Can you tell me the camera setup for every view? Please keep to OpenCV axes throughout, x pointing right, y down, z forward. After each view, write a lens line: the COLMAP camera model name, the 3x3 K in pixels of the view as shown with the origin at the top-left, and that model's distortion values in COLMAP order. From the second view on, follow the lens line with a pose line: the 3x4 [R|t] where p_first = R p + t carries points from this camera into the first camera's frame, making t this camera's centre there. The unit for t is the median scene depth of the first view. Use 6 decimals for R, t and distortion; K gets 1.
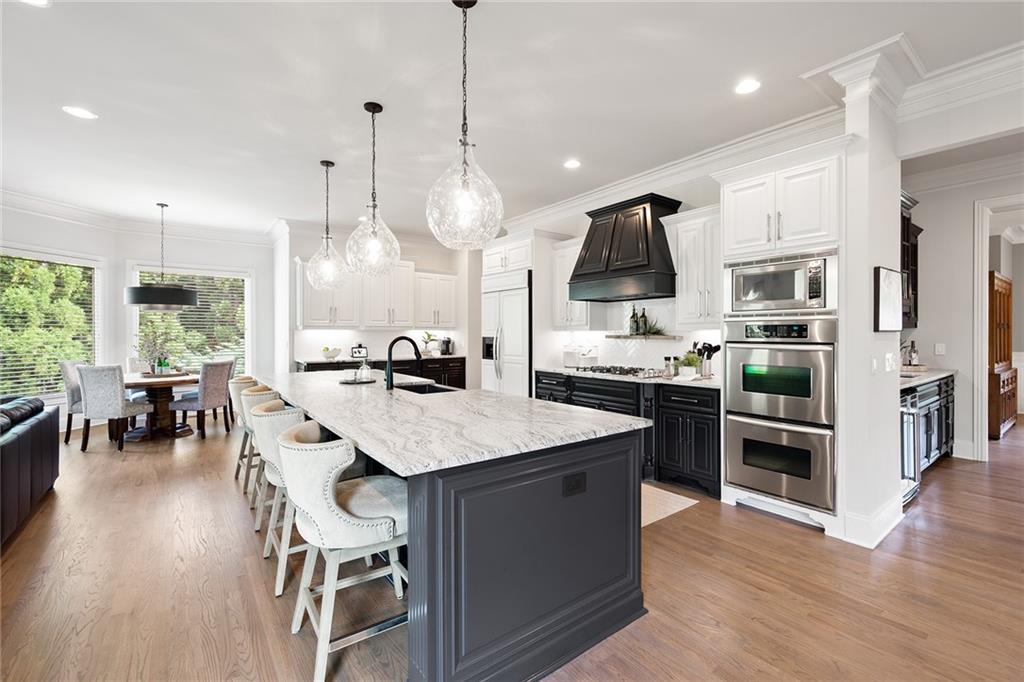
lens RADIAL K [[441.5, 0, 521.2], [0, 441.5, 339.1], [0, 0, 1]] dist [-0.001468, -0.000102]
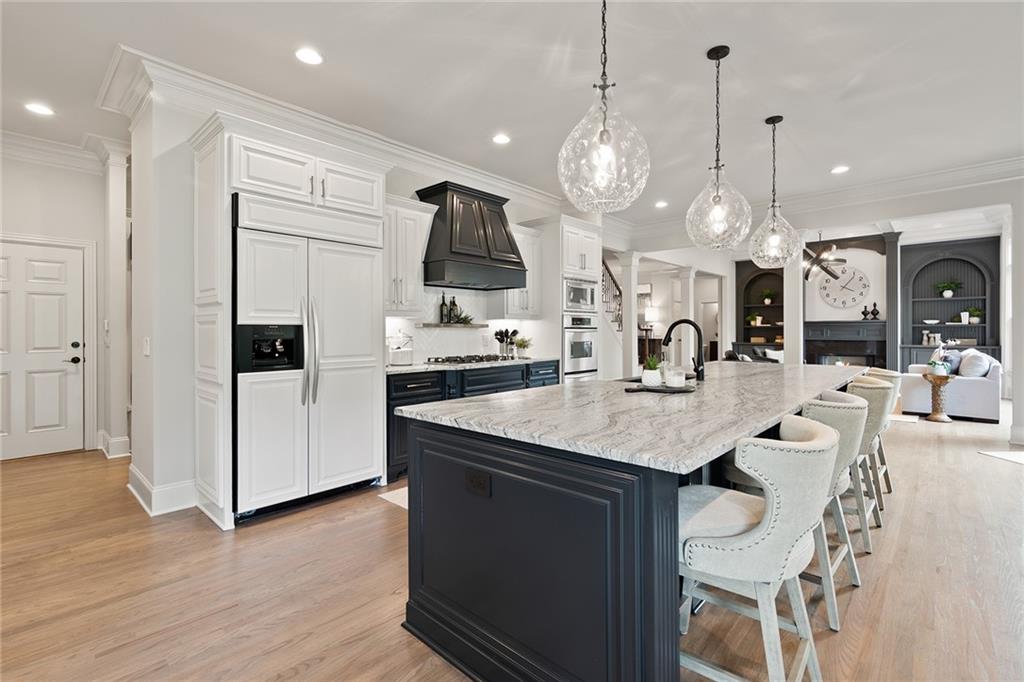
lens RADIAL K [[463.0, 0, 514.8], [0, 463.0, 331.9], [0, 0, 1]] dist [-0.005517, -0.000238]
pose [[-0.164281, -0.002946, 0.986409, -0.764637], [0.016451, 0.999848, 0.005726, 0.005249], [-0.986276, 0.017168, -0.164208, 1.022299]]
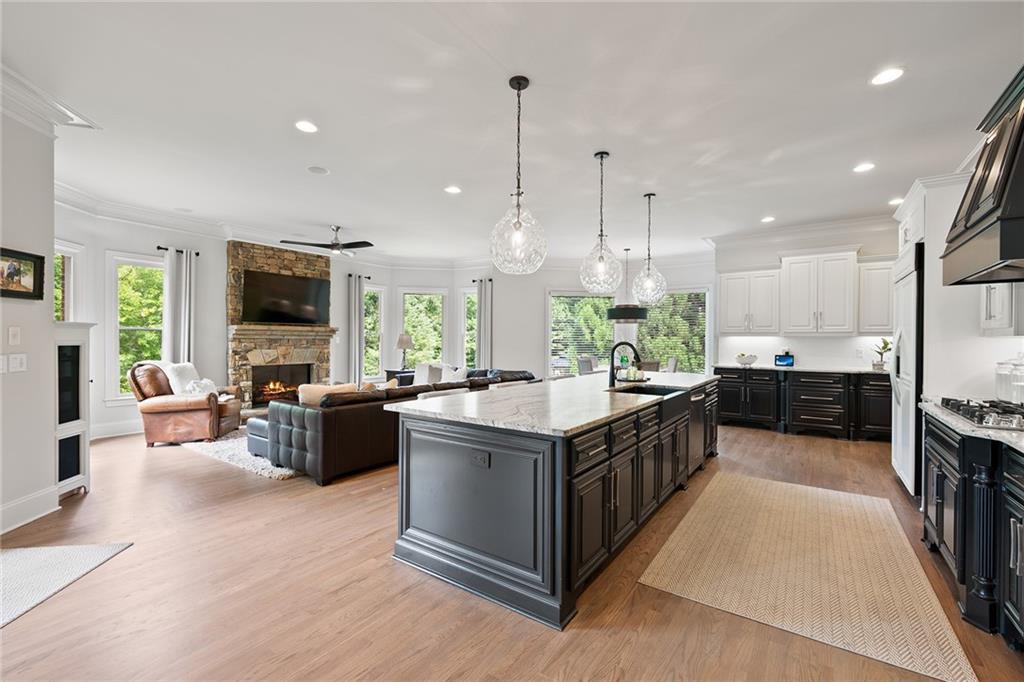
lens RADIAL K [[441.5, 0, 513.2], [0, 441.5, 336.2], [0, 0, 1]] dist [-0.001468, -0.000102]
pose [[0.303104, -0.004083, -0.952949, 0.496841], [-0.019121, 0.999763, -0.010365, -0.002005], [0.952766, 0.021363, 0.302954, 0.261711]]
